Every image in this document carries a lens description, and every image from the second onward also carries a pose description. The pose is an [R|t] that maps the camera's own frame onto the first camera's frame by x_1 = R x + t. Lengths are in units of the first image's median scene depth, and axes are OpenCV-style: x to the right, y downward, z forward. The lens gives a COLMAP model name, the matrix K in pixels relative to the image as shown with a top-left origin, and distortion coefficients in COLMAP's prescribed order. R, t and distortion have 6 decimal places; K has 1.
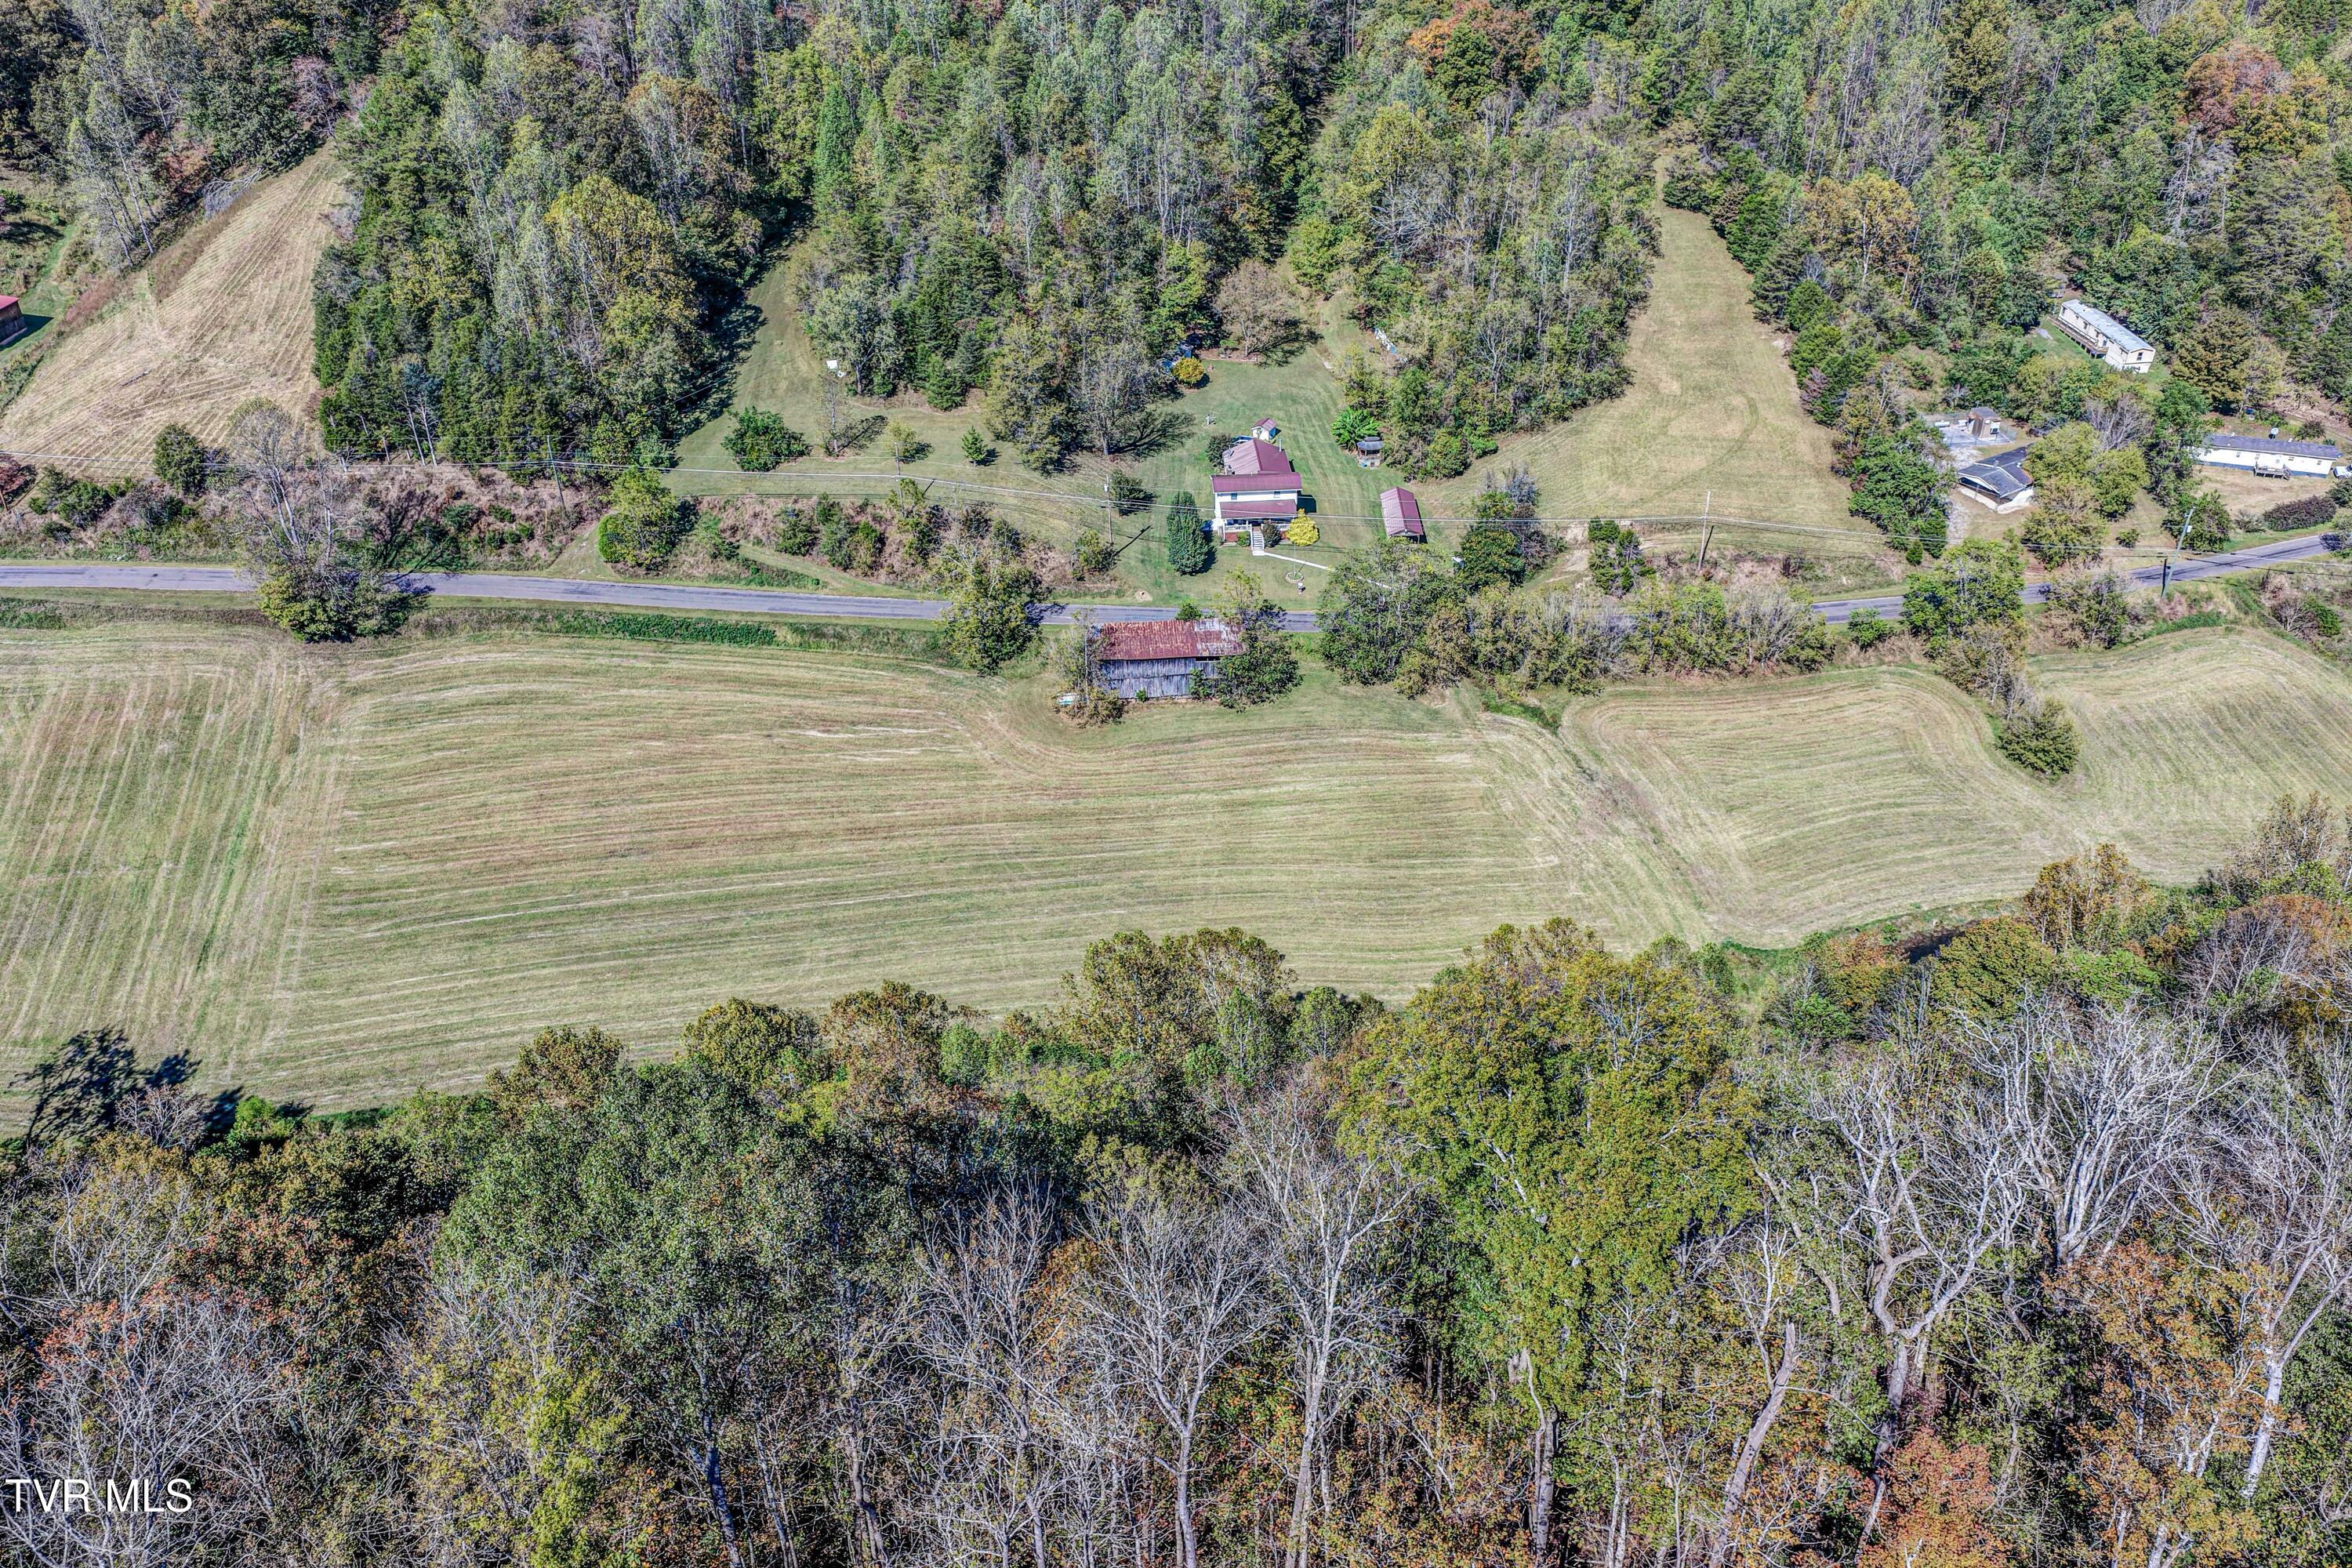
lens RADIAL K [[1942.2, 0, 1174.5], [0, 1942.2, 771.6], [0, 0, 1]] dist [-0.013228, 0.034837]
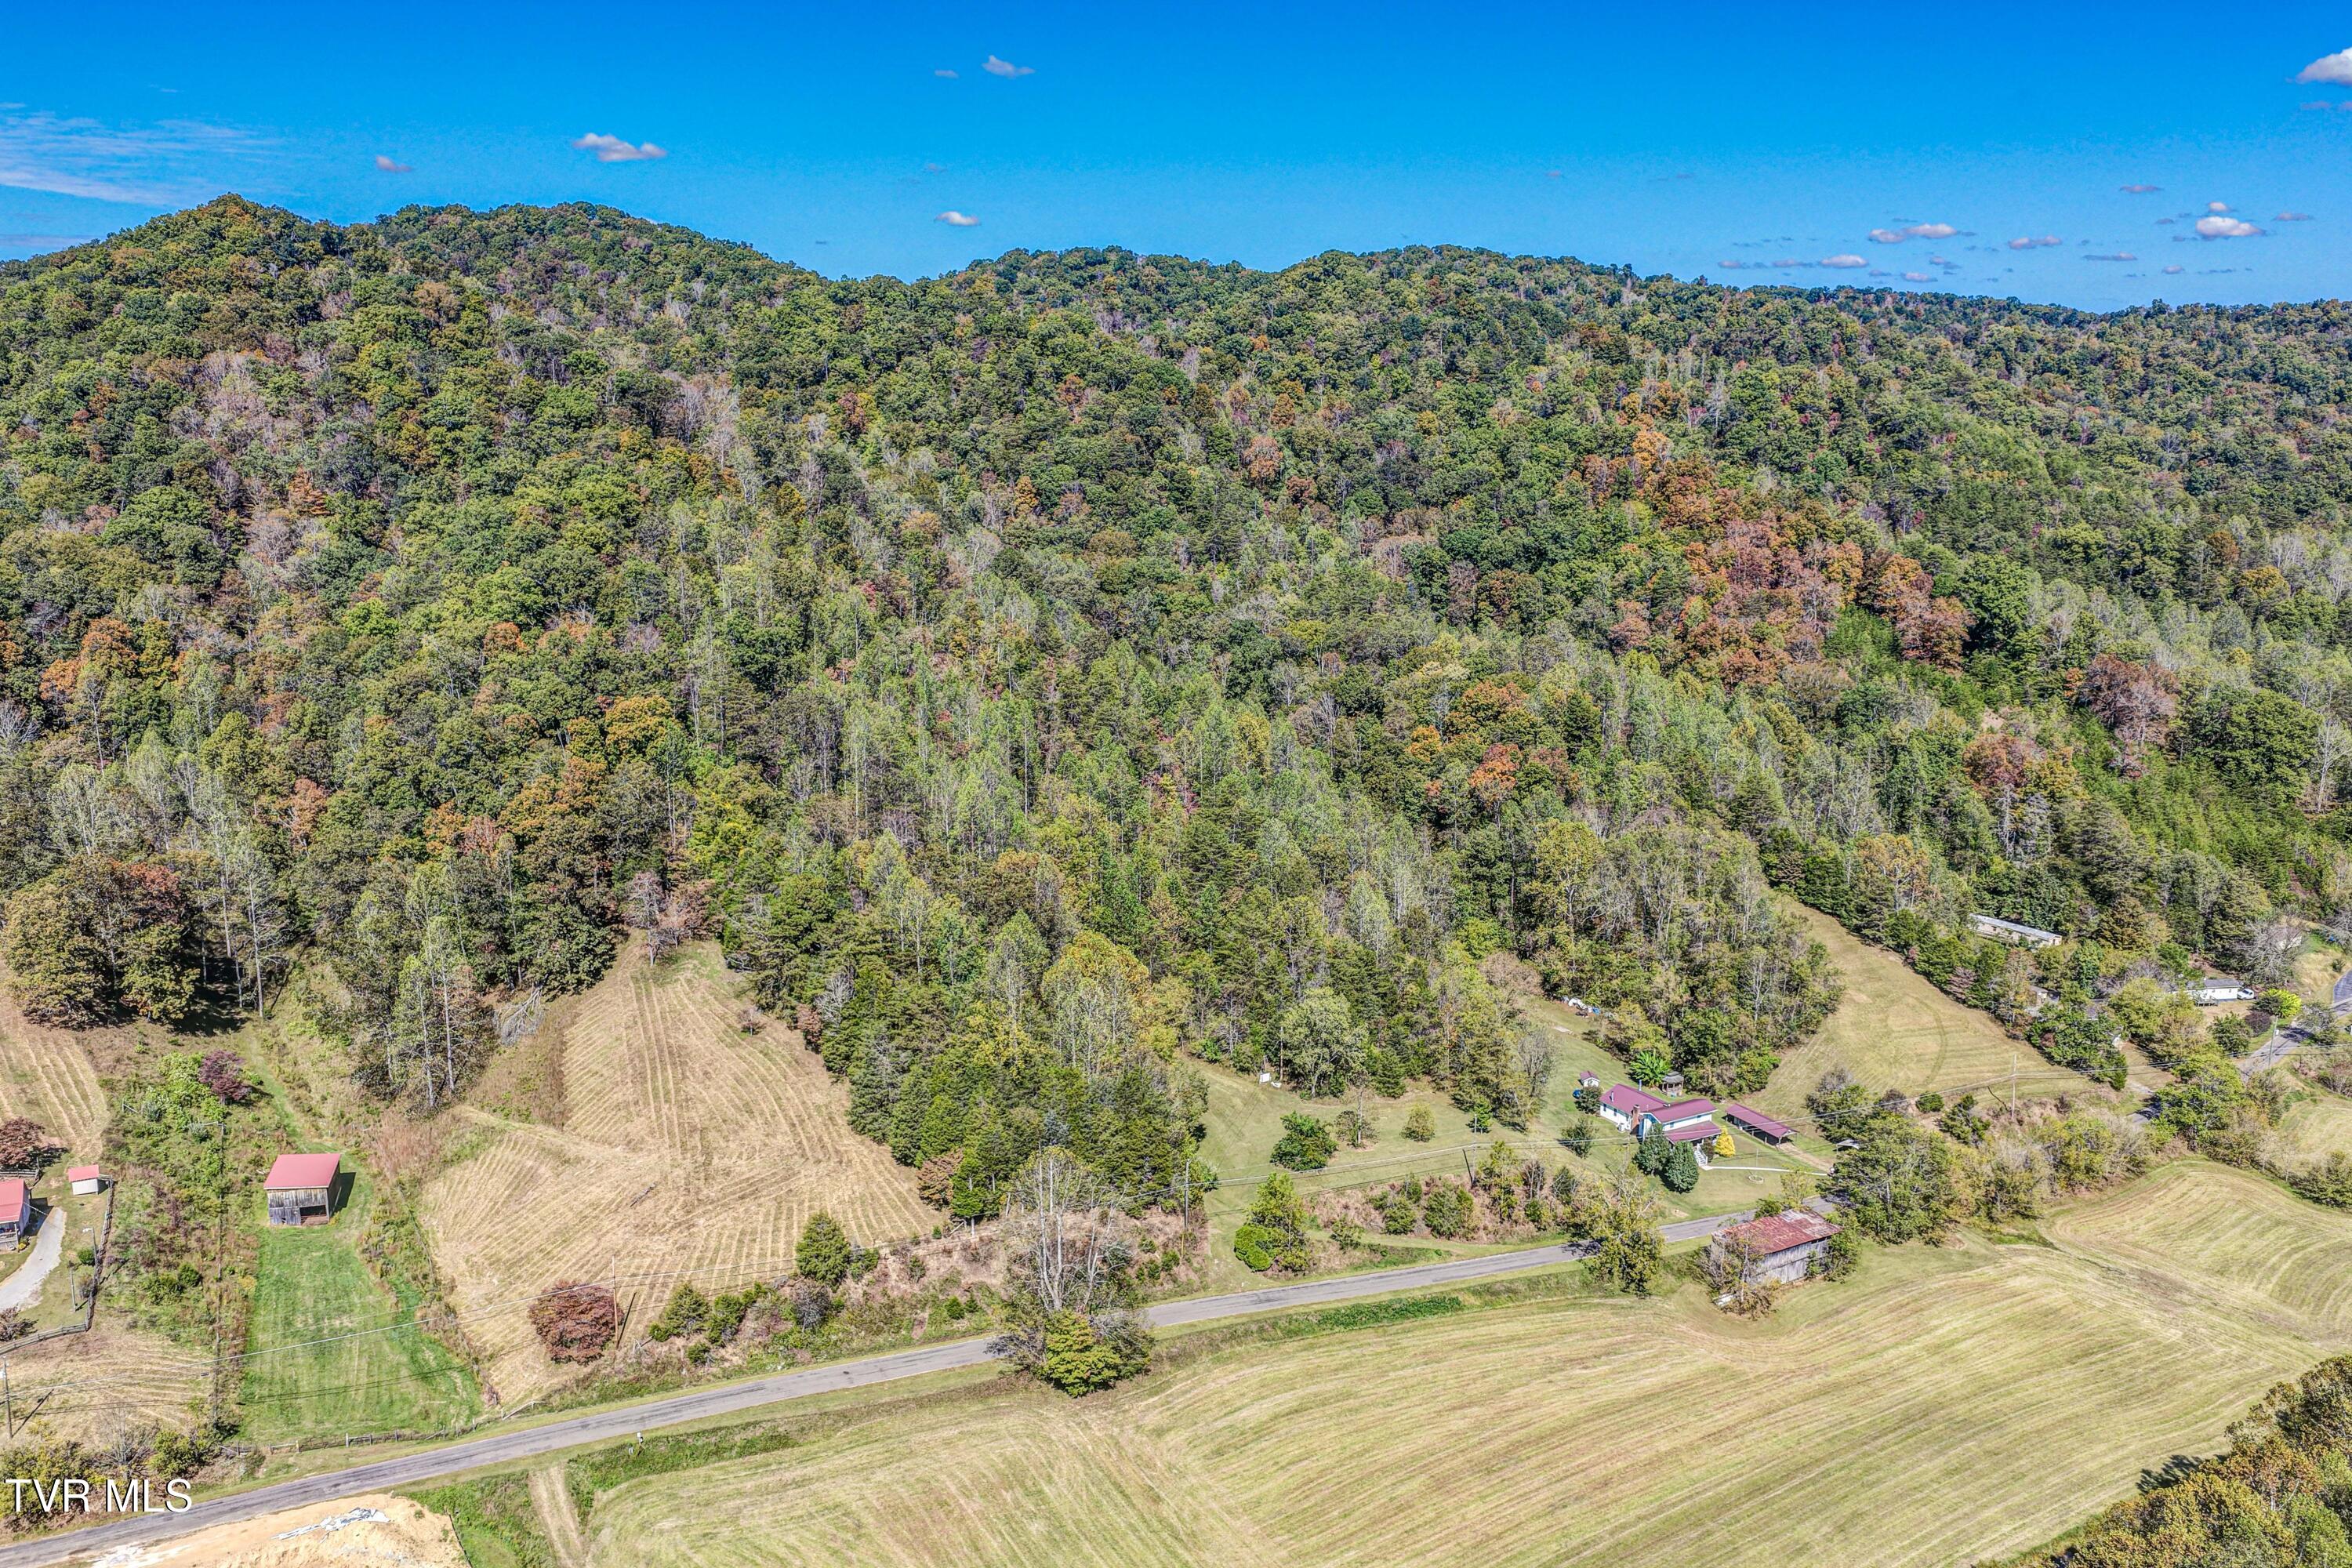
lens RADIAL K [[1942.2, 0, 1172.2], [0, 1942.2, 790.8], [0, 0, 1]] dist [-0.013228, 0.034837]
pose [[0.901150, -0.081192, 0.425836, -0.688747], [0.236931, 0.914856, -0.326960, -0.013387], [-0.363032, 0.395534, 0.843659, 0.036226]]
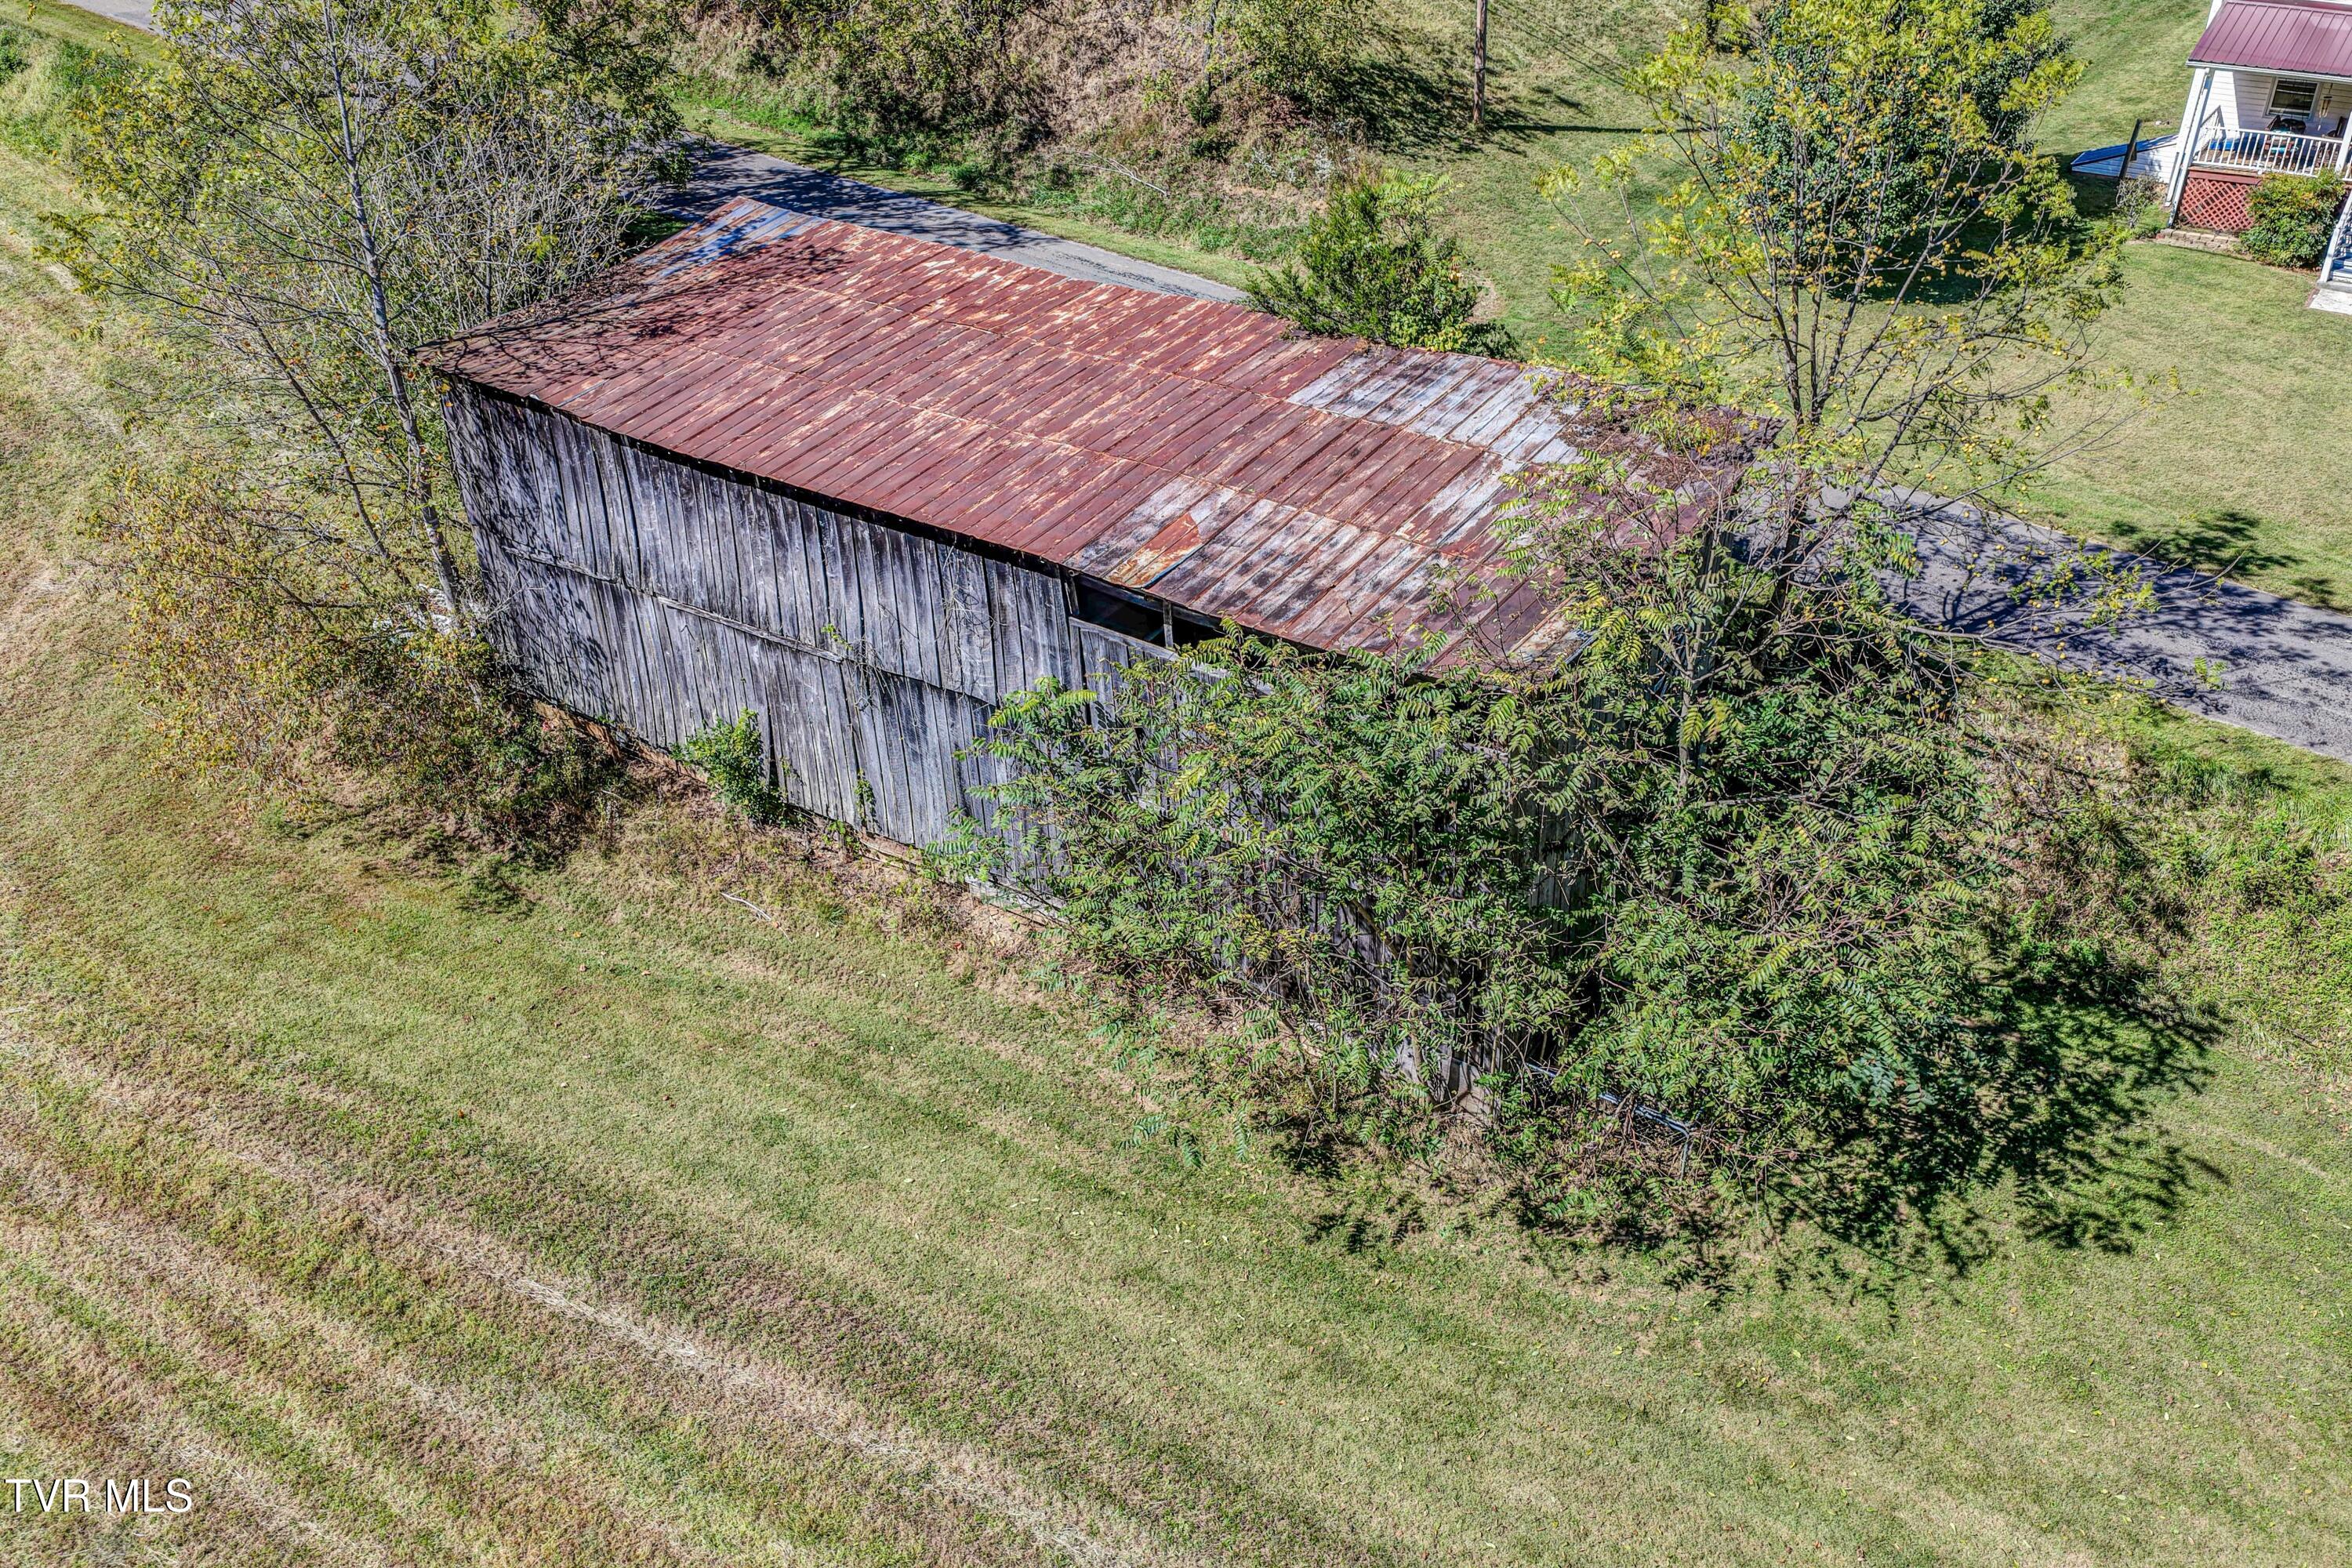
lens RADIAL K [[1942.2, 0, 1173.4], [0, 1942.2, 787.7], [0, 0, 1]] dist [-0.013228, 0.034837]
pose [[0.776747, 0.334293, -0.533772, 0.062897], [-0.358404, 0.931516, 0.061844, -0.047755], [0.517891, 0.143269, 0.843364, 0.775441]]
